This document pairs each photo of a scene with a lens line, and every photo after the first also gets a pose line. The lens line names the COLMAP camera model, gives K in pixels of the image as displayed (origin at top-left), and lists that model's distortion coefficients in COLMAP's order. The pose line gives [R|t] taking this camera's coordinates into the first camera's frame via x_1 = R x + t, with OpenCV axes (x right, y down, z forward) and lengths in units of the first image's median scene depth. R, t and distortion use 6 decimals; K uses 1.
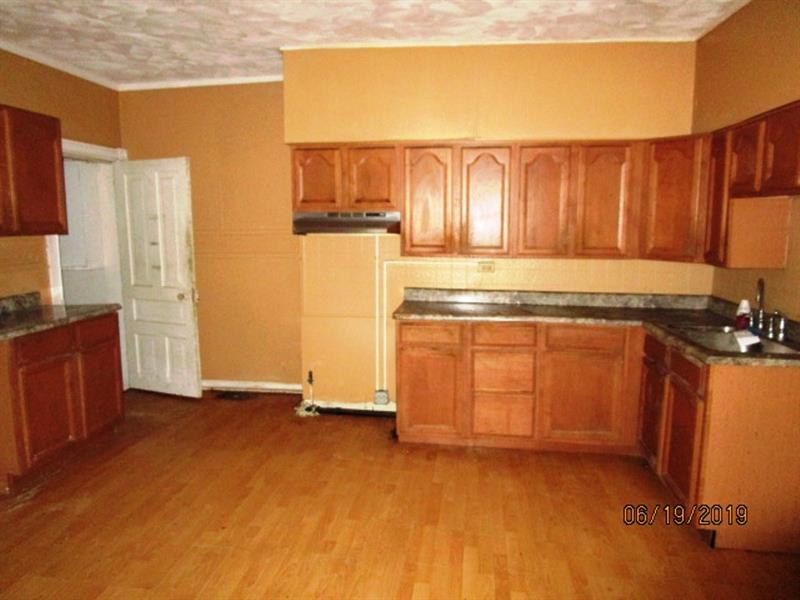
lens RADIAL K [[577.2, 0, 394.5], [0, 577.2, 297.1], [0, 0, 1]] dist [-0.003314, -0.000006]
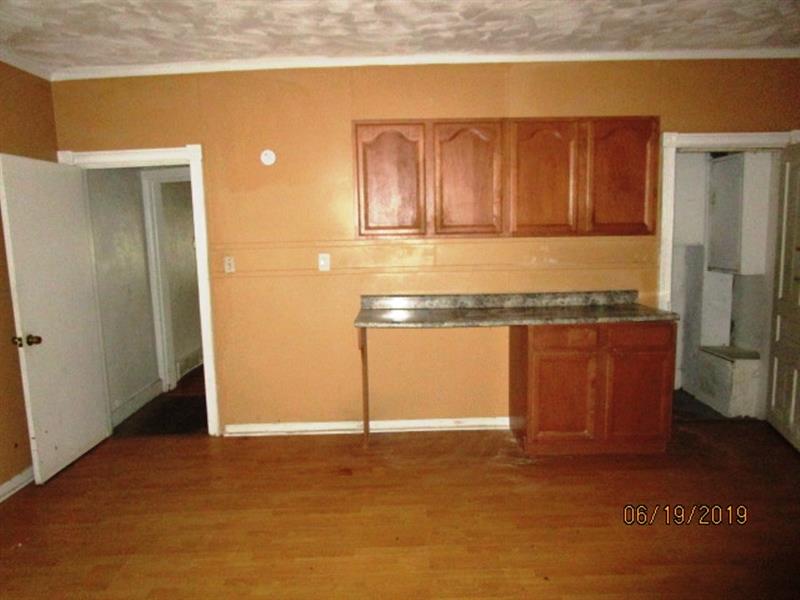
lens RADIAL K [[577.2, 0, 394.5], [0, 577.2, 297.1], [0, 0, 1]] dist [-0.003314, -0.000006]
pose [[0.144310, 0.128584, -0.981143, 0.490440], [-0.111814, 0.987290, 0.112944, -0.097371], [0.983195, 0.093406, 0.156853, 0.621708]]
